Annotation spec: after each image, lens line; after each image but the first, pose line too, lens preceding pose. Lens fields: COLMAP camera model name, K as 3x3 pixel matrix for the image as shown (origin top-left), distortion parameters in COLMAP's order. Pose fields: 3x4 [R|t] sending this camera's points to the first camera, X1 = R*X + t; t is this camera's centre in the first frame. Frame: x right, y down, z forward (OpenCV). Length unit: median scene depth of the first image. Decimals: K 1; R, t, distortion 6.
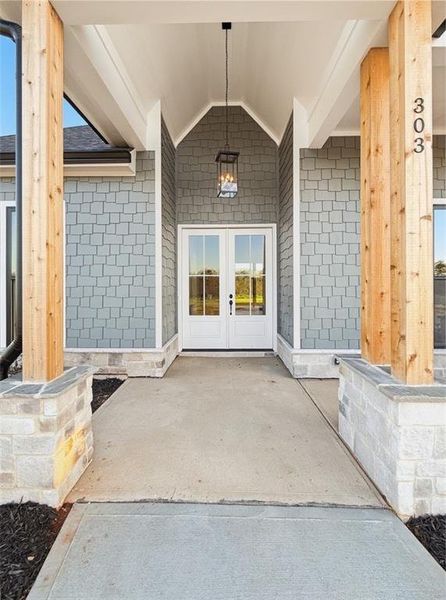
lens RADIAL K [[243.3, 0, 223.8], [0, 243.3, 286.3], [0, 0, 1]] dist [0.000149, -0.000038]
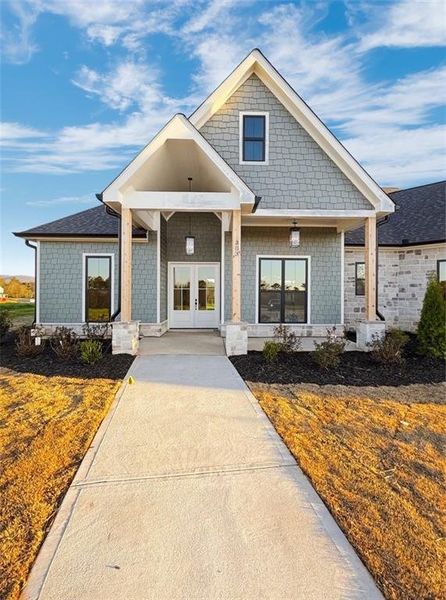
lens RADIAL K [[242.1, 0, 223.0], [0, 242.1, 300.0], [0, 0, 1]] dist [0.000160, -0.000174]
pose [[0.999291, 0.009004, 0.036560, 0.205324], [-0.009543, 0.999848, 0.014590, 0.014387], [-0.036423, -0.014928, 0.999225, -1.068493]]
